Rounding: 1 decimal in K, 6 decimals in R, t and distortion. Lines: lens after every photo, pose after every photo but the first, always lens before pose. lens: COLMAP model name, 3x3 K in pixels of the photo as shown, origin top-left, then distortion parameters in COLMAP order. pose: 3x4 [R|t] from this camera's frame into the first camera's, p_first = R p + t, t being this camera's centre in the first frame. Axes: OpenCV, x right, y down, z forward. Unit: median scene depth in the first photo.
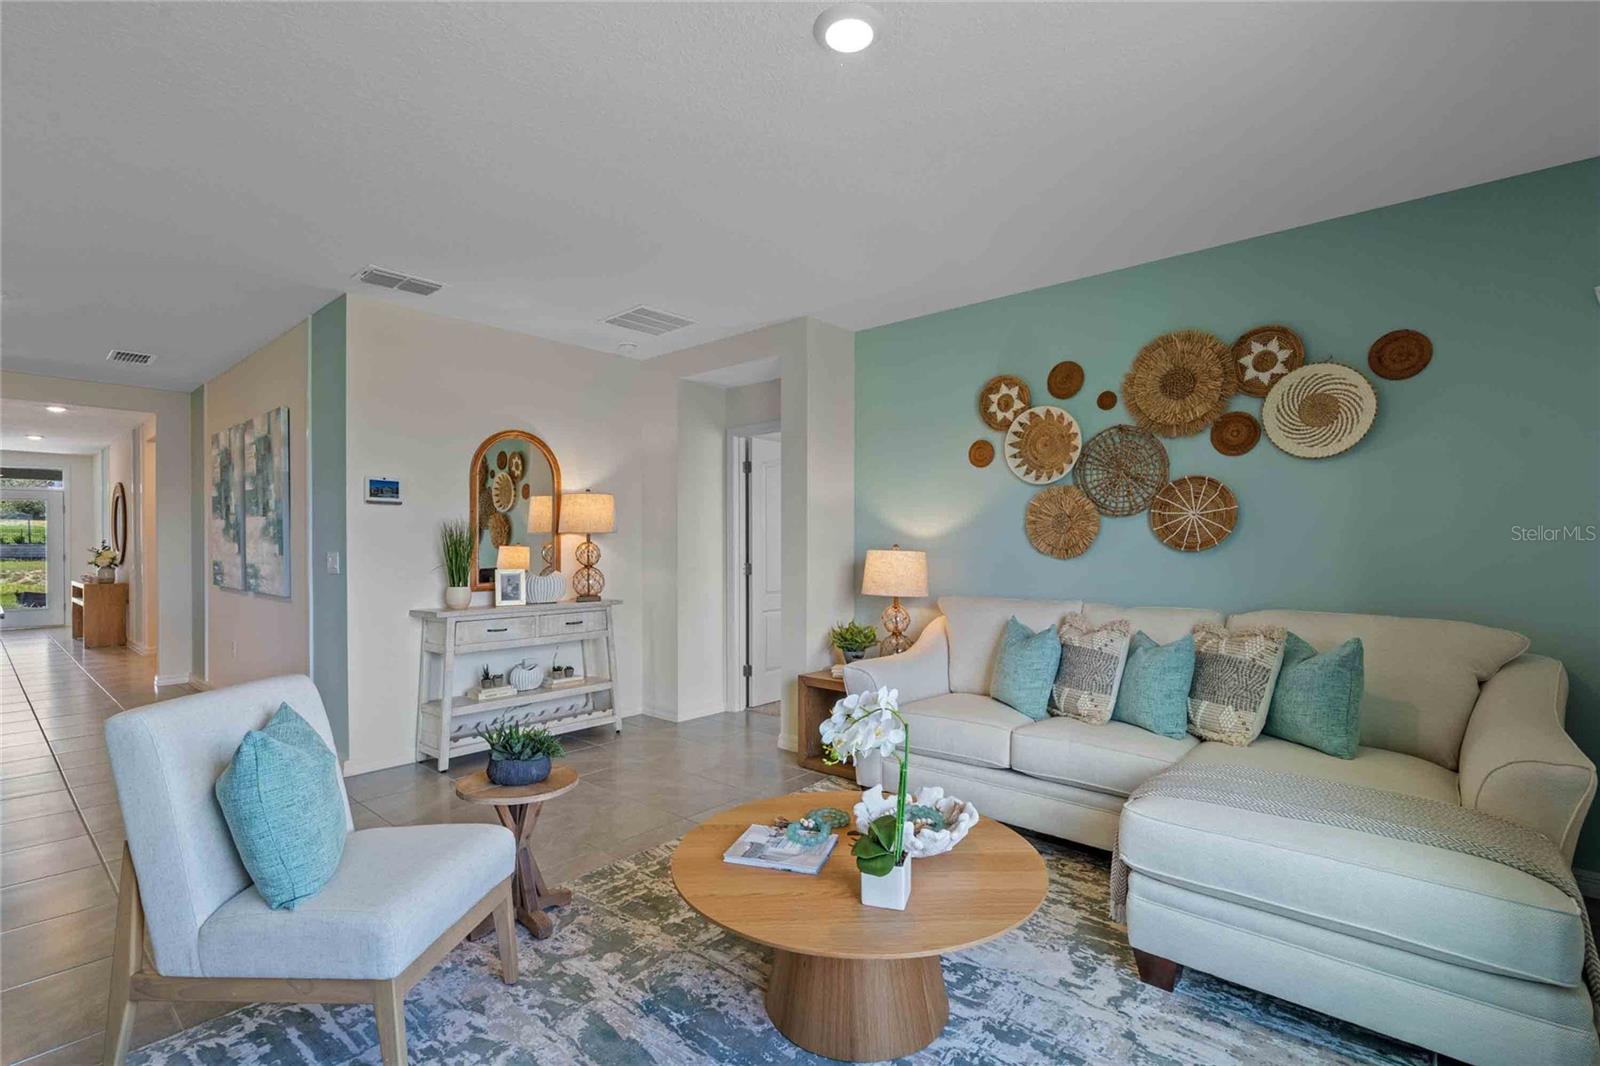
lens RADIAL K [[738.2, 0, 784.9], [0, 738.2, 543.7], [0, 0, 1]] dist [-0.000887, -0.000128]
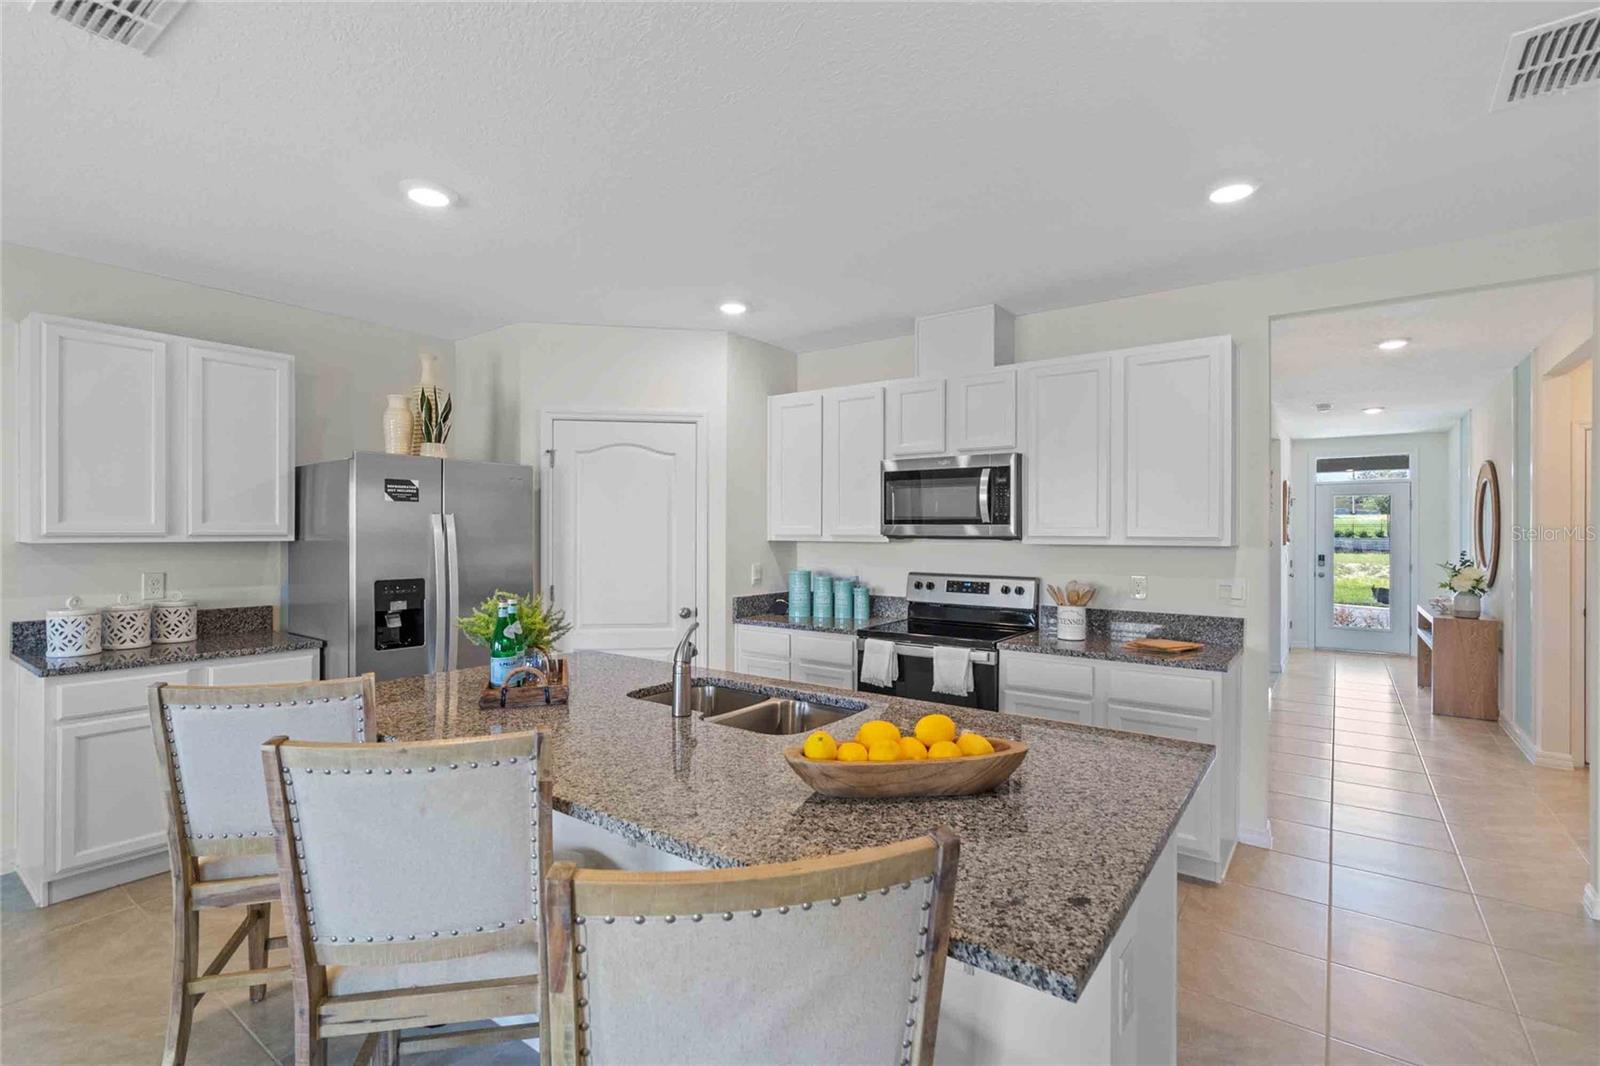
lens RADIAL K [[729.5, 0, 797.7], [0, 729.5, 535.3], [0, 0, 1]] dist [-0.003133, 0.000639]
pose [[0.089789, 0.005029, -0.995948, -0.843401], [-0.006023, 0.999972, 0.004507, -0.043268], [0.995943, 0.005594, 0.089816, 0.895494]]
